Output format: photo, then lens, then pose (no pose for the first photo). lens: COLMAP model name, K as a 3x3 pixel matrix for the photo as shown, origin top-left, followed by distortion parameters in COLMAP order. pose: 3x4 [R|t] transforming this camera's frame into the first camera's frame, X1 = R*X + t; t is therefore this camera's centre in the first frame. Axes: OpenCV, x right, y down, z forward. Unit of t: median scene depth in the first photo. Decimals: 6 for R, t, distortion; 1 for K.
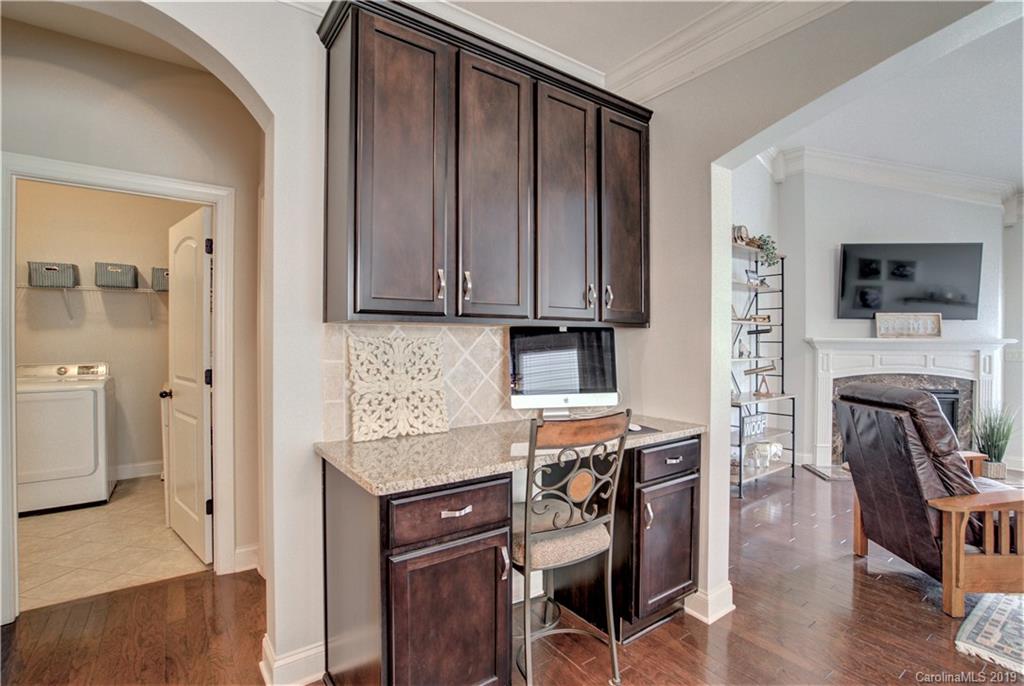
lens RADIAL K [[475.9, 0, 513.9], [0, 475.9, 345.2], [0, 0, 1]] dist [-0.045571, 0.013042]
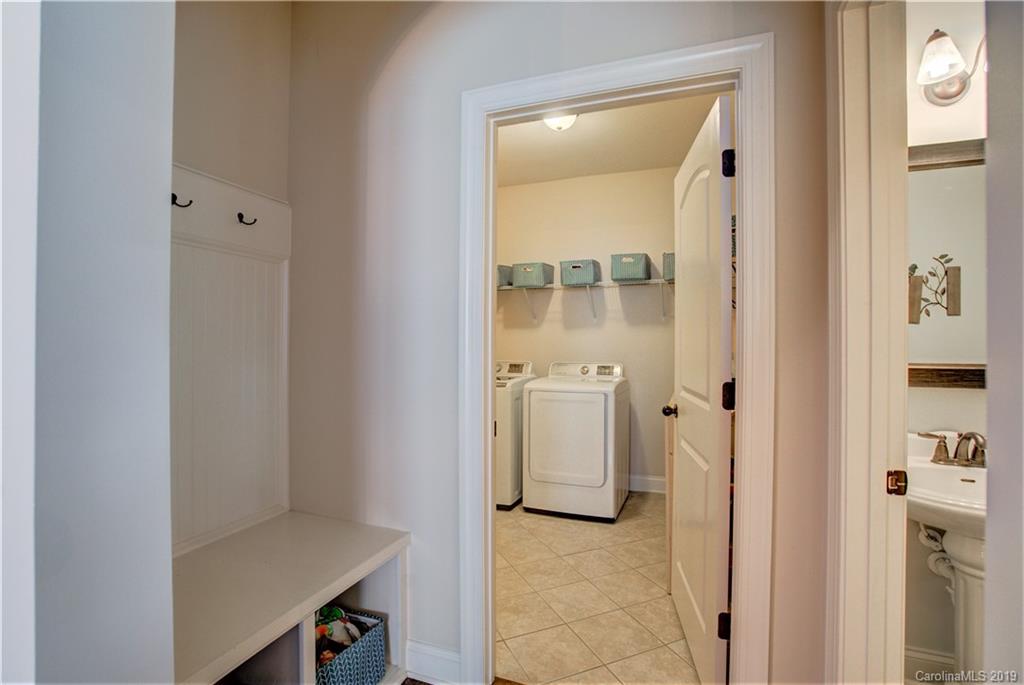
lens RADIAL K [[475.9, 0, 512.1], [0, 475.9, 342.4], [0, 0, 1]] dist [-0.045571, 0.013042]
pose [[0.542309, 0.000643, -0.840179, -0.212590], [-0.010879, 0.999921, -0.006257, 0.004837], [0.840108, 0.012534, 0.542274, 0.317659]]
